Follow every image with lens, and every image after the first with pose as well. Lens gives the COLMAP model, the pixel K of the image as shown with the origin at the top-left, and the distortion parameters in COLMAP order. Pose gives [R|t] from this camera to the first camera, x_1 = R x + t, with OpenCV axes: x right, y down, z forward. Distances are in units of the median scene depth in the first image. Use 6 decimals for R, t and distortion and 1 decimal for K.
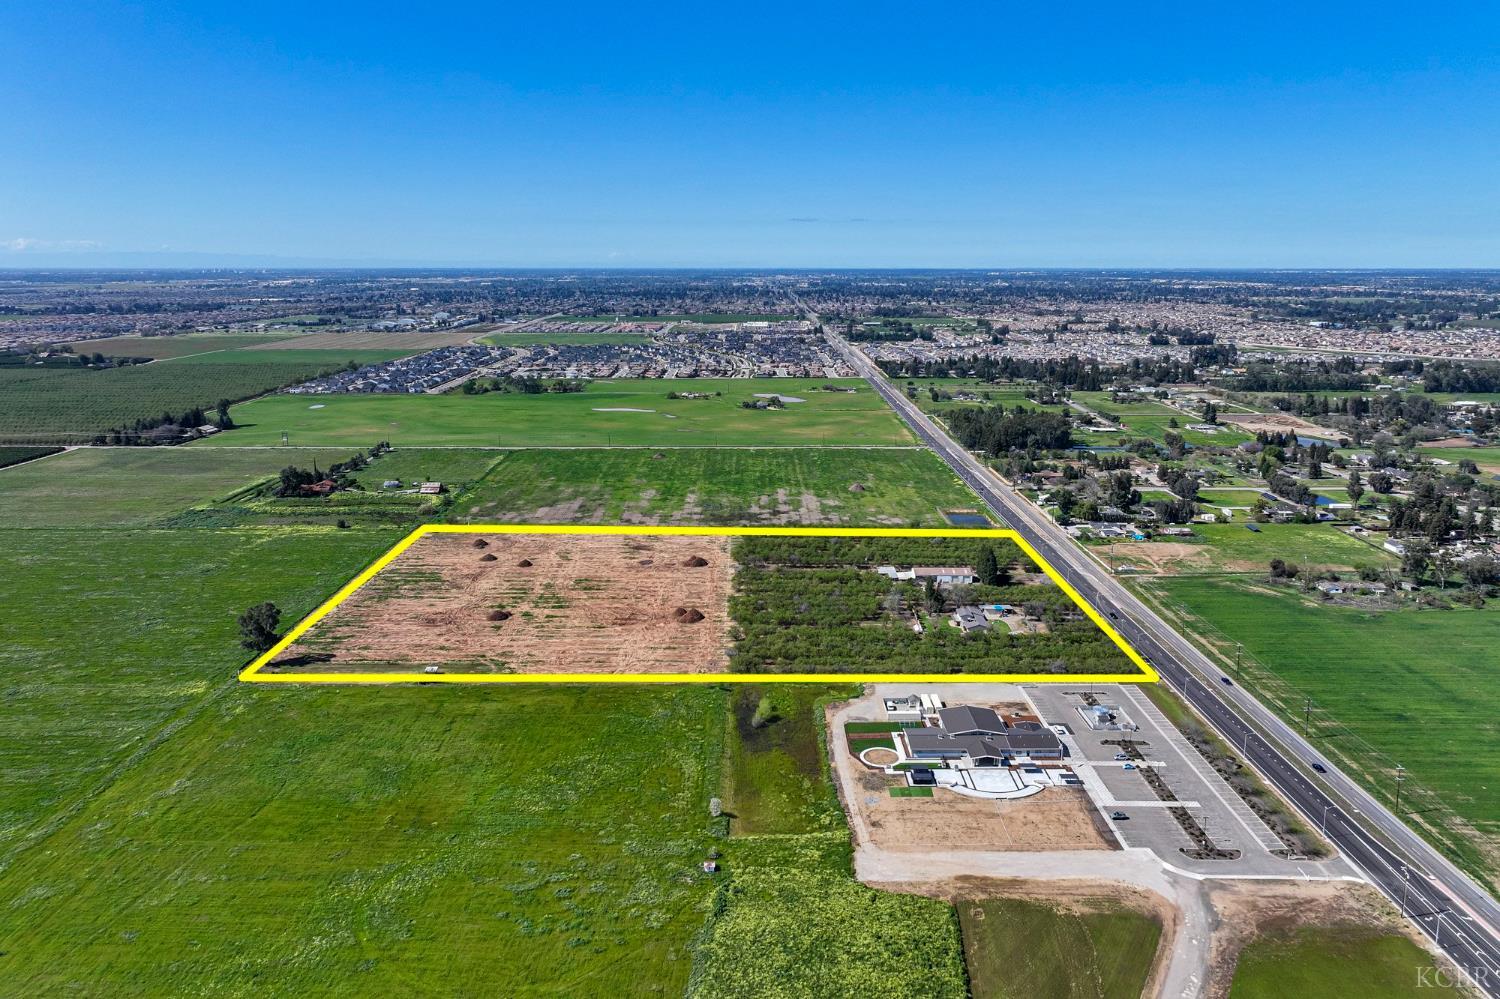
lens RADIAL K [[1048.2, 0, 754.9], [0, 1048.2, 495.6], [0, 0, 1]] dist [-0.001320, 0.009734]
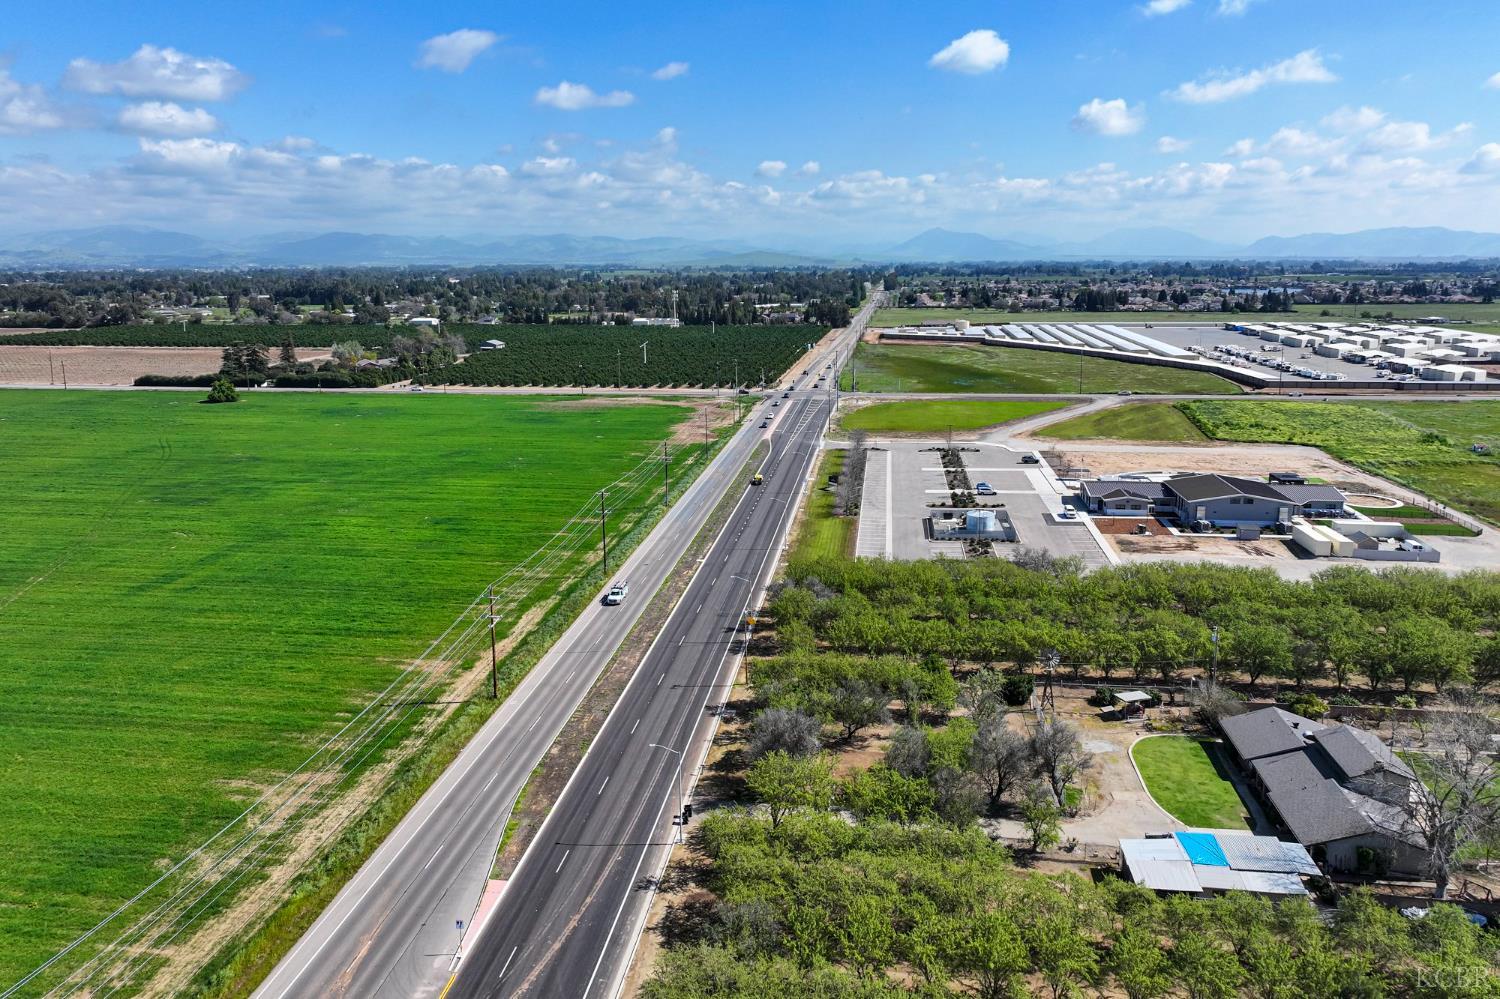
lens RADIAL K [[1048.2, 0, 743.0], [0, 1048.2, 498.3], [0, 0, 1]] dist [-0.001320, 0.009734]
pose [[-0.989554, -0.022556, 0.142384, 0.267424], [0.040657, 0.903923, 0.425757, -0.027686], [-0.138308, 0.427099, -0.893564, 1.068008]]
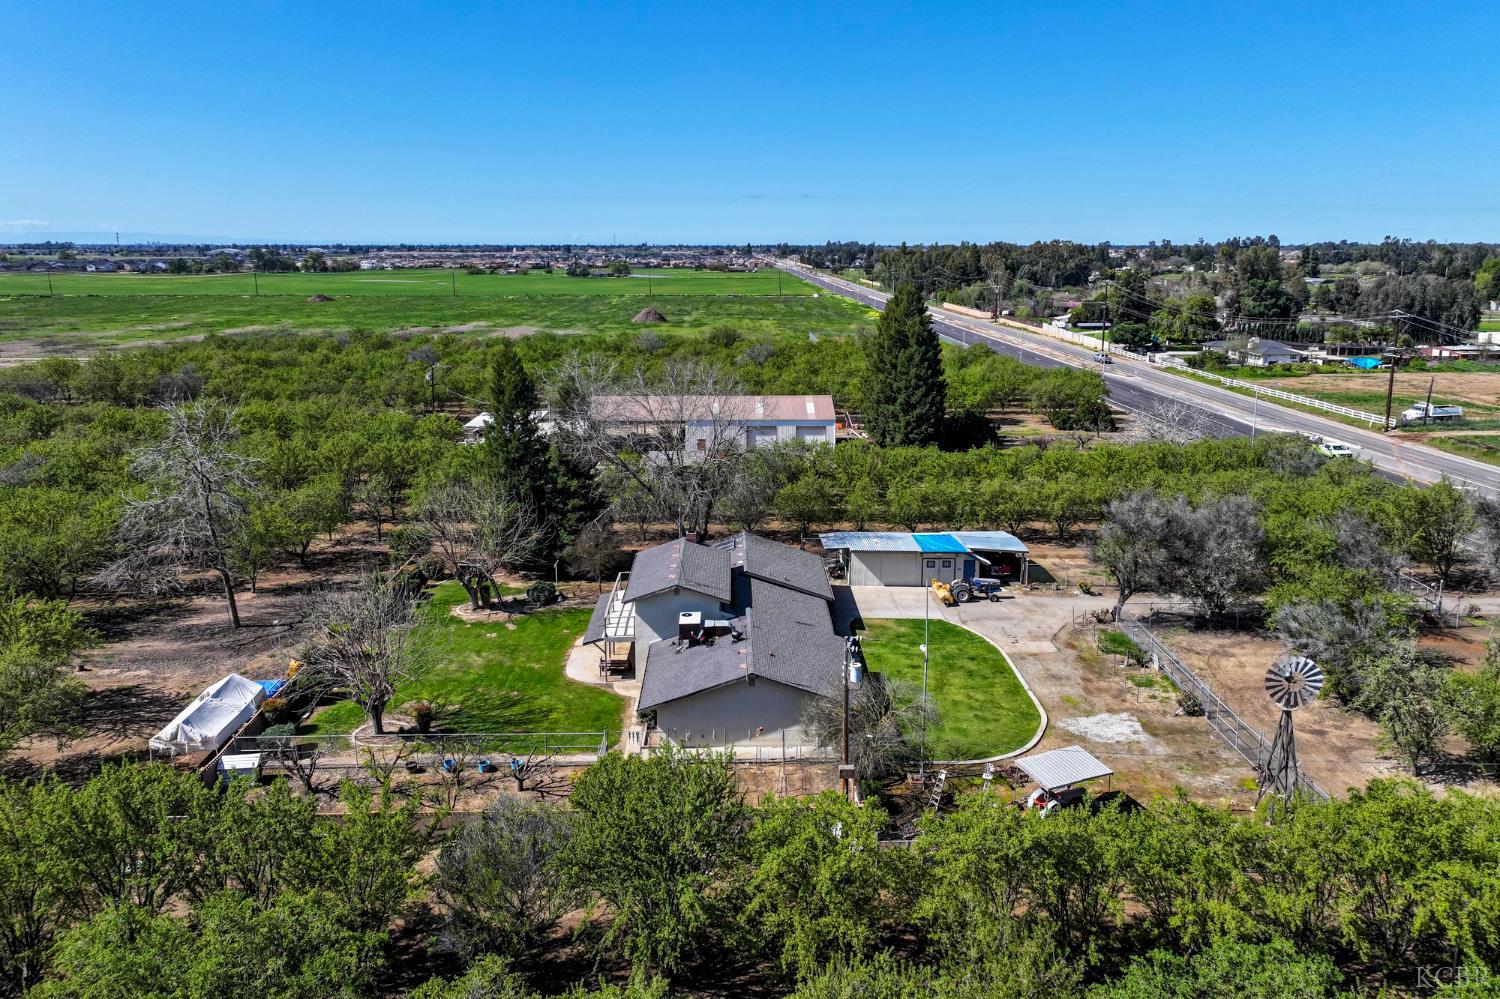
lens RADIAL K [[1048.2, 0, 752.6], [0, 1048.2, 496.7], [0, 0, 1]] dist [-0.001320, 0.009734]
pose [[0.999684, -0.004585, 0.024723, 0.185680], [0.004237, 0.999892, 0.014094, 0.090316], [-0.024785, -0.013984, 0.999595, 0.781162]]
